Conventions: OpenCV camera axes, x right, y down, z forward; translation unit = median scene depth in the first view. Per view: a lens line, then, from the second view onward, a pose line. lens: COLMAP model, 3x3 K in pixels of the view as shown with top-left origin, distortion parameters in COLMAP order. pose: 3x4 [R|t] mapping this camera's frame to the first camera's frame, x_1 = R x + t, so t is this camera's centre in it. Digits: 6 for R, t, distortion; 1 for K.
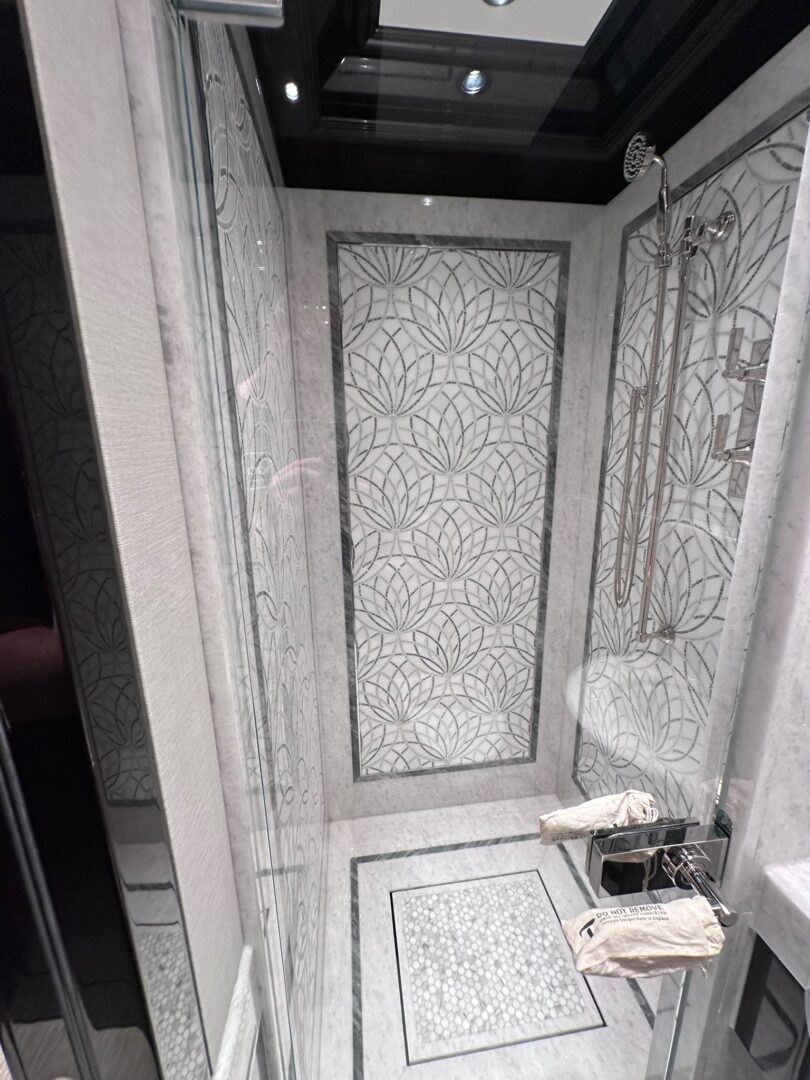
lens RADIAL K [[434.5, 0, 405.5], [0, 434.5, 539.5], [0, 0, 1]] dist [-0.005818, 0.001364]
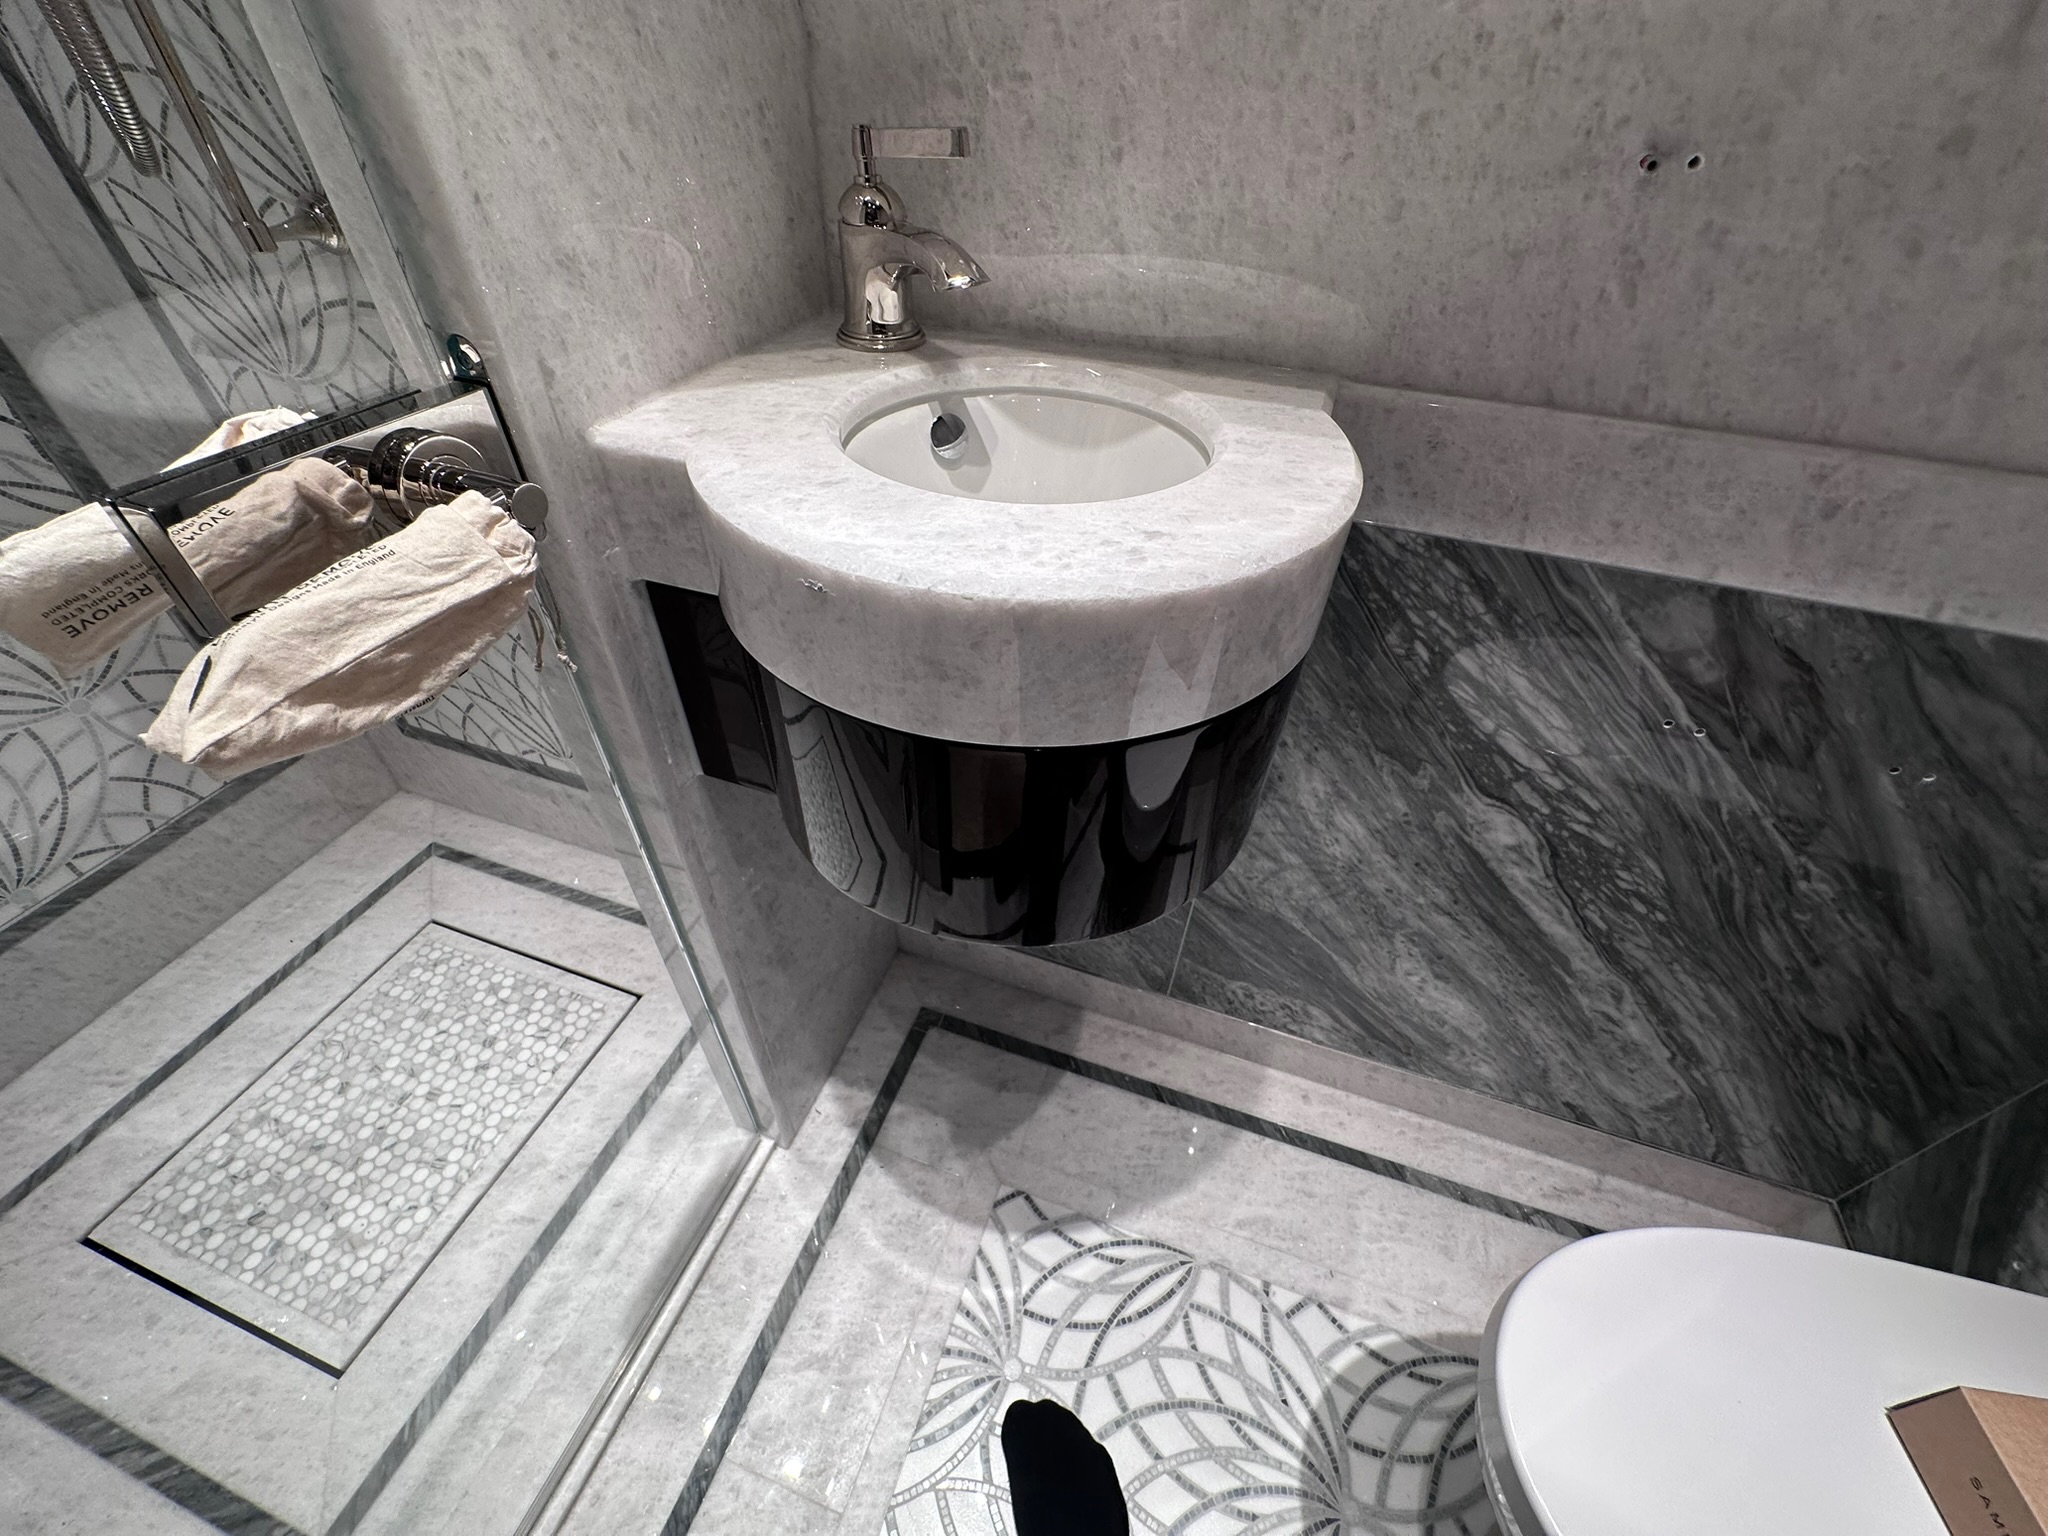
lens RADIAL K [[824.0, 0, 1024.1], [0, 824.0, 766.6], [0, 0, 1]] dist [-0.005818, 0.001364]
pose [[0.446609, -0.576341, 0.684376, 0.098272], [0.170398, 0.805687, 0.567304, 0.296534], [-0.878353, -0.136747, 0.458035, 0.047473]]
